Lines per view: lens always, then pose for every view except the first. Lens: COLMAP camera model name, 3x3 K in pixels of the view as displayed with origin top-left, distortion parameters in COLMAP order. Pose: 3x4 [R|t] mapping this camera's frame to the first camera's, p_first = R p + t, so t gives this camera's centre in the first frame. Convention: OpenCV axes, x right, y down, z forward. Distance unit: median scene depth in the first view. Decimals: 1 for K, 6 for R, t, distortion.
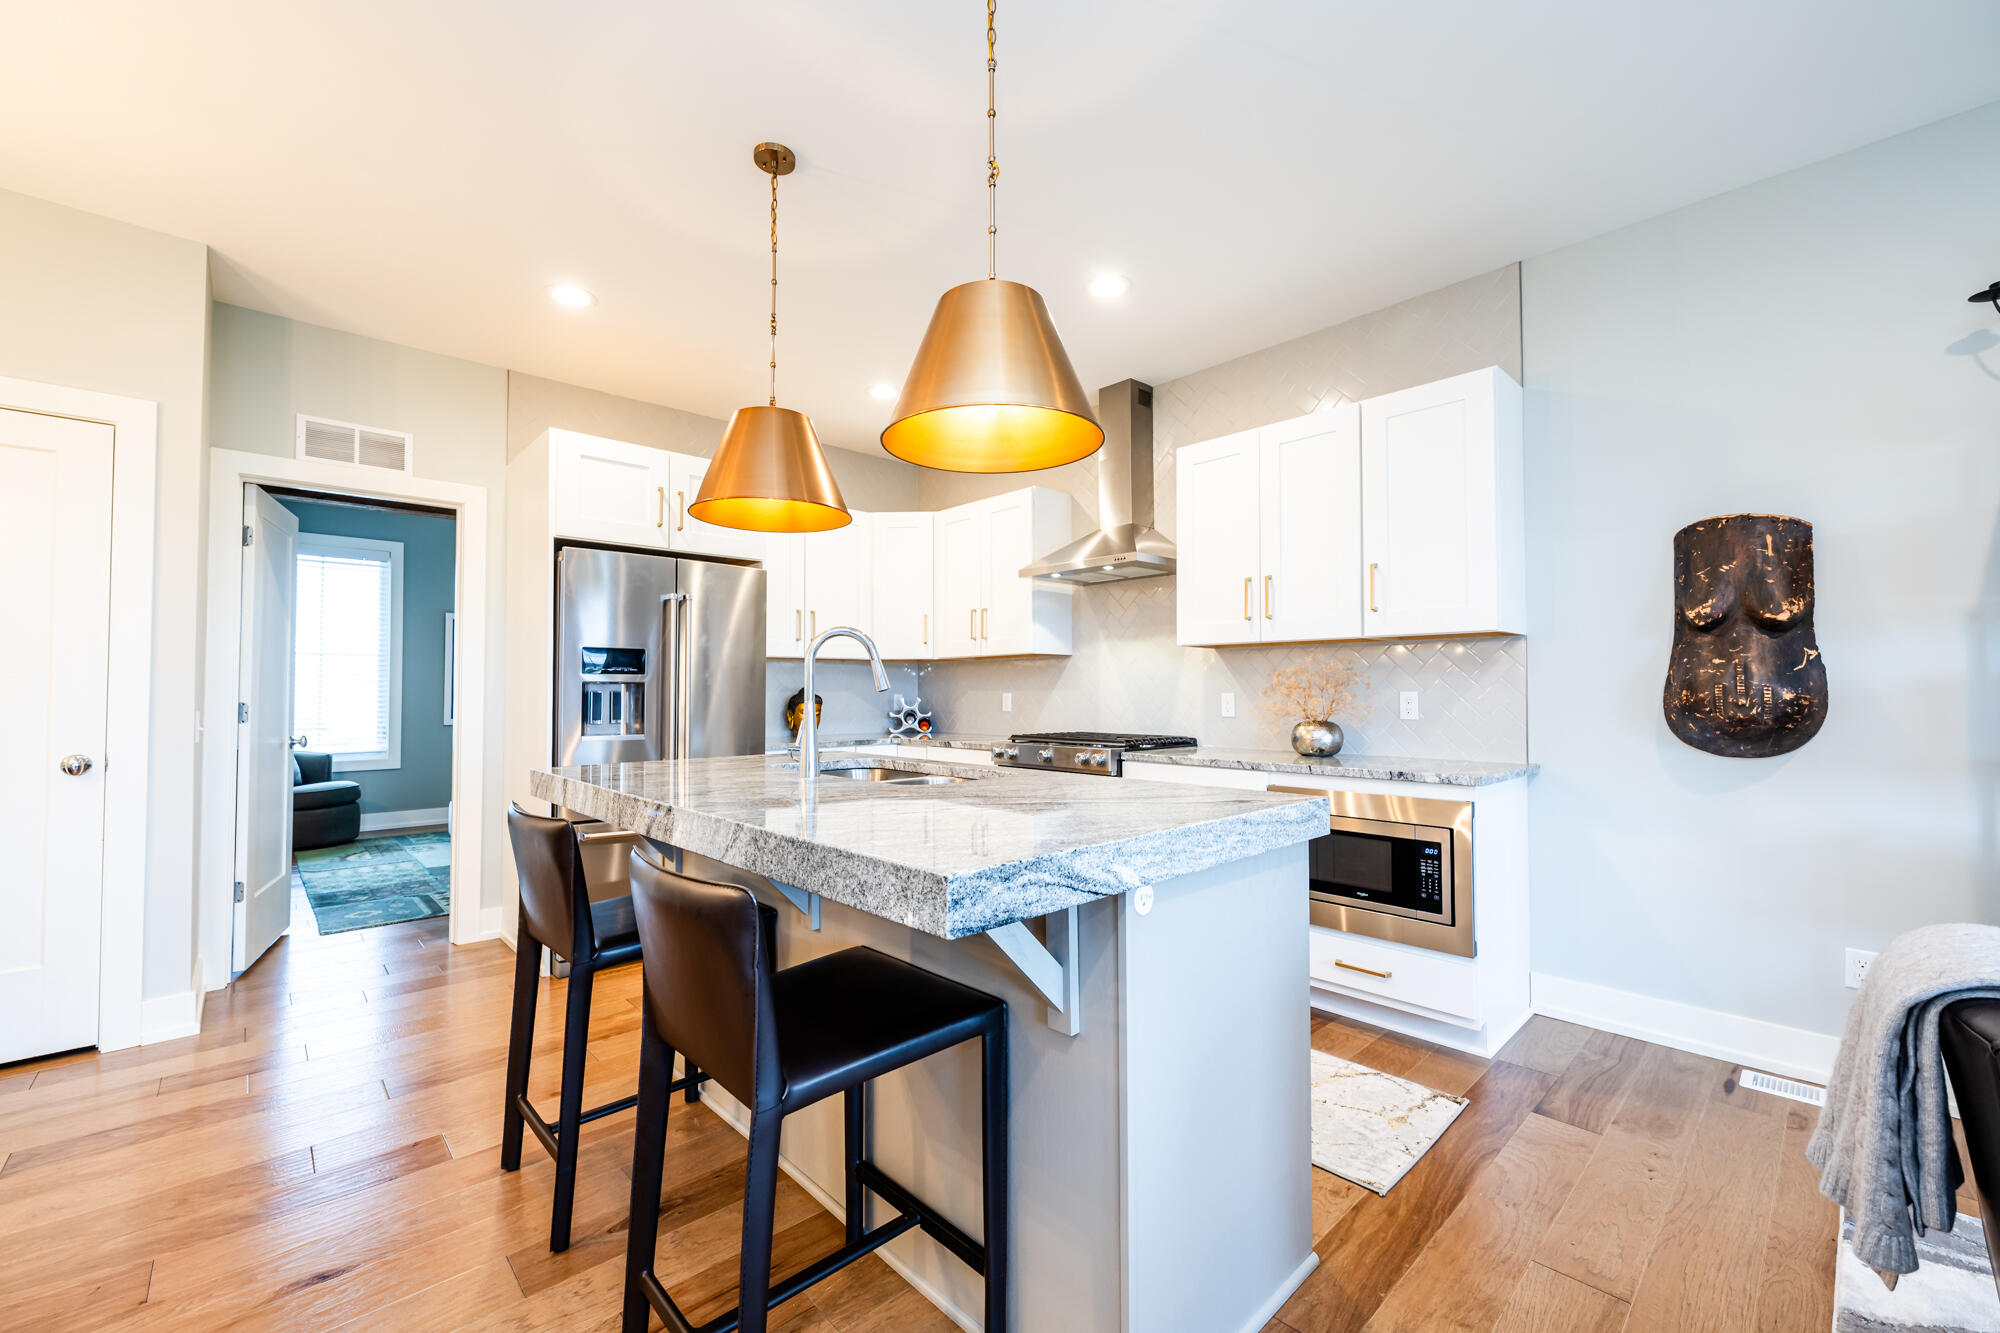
lens RADIAL K [[801.4, 0, 999.0], [0, 801.4, 672.2], [0, 0, 1]] dist [0.000932, 0.000155]
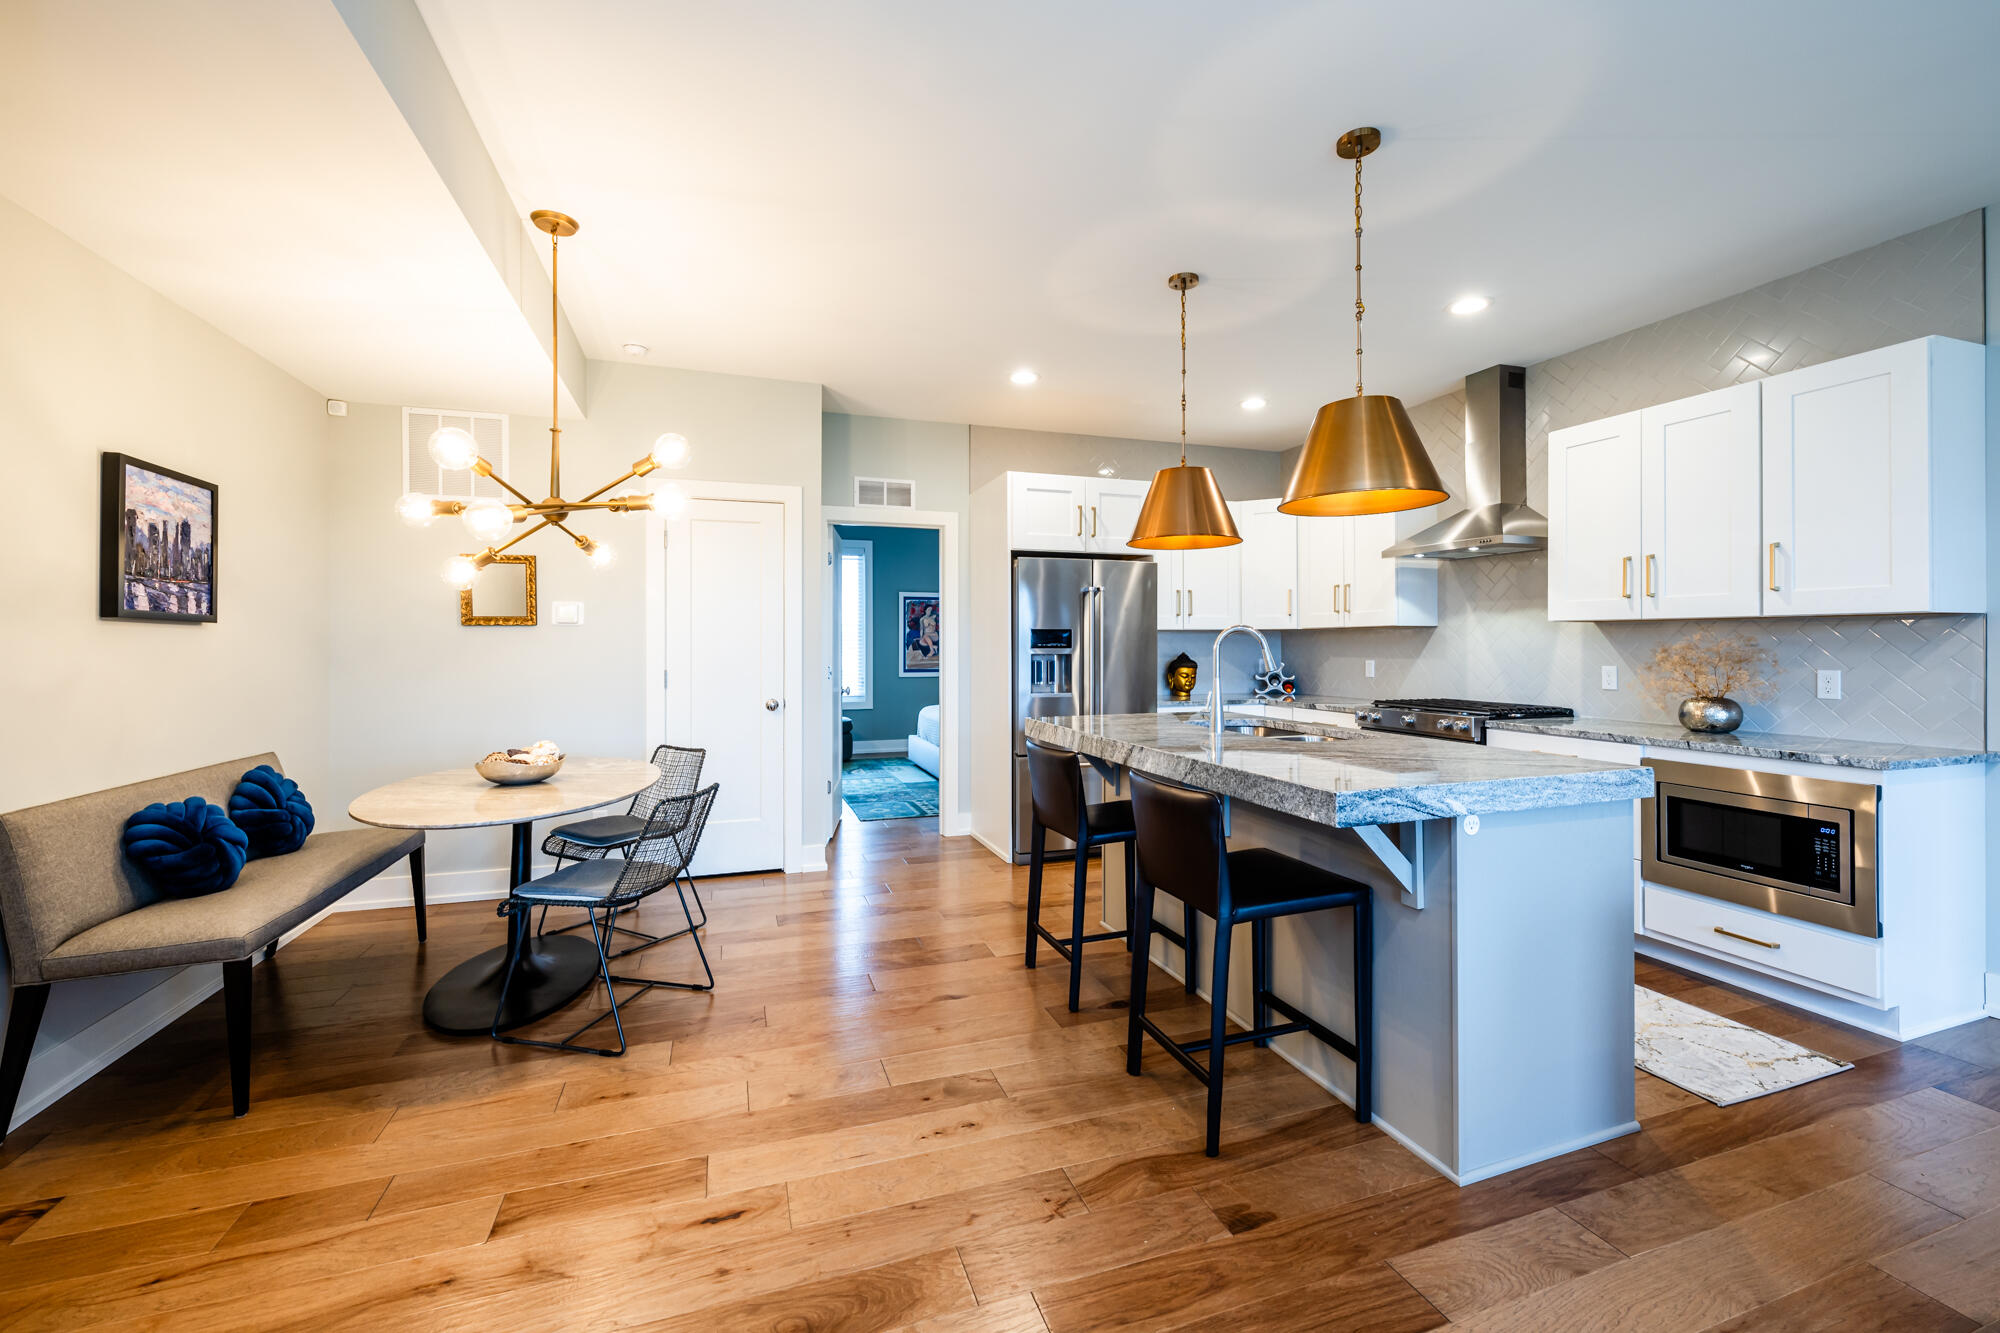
lens RADIAL K [[801.4, 0, 1000.3], [0, 801.4, 640.1], [0, 0, 1]] dist [0.000932, 0.000155]
pose [[0.912567, -0.001594, -0.408923, -0.005718], [0.010382, 0.999760, 0.019272, -0.049449], [0.408795, -0.021832, 0.912365, -0.351465]]
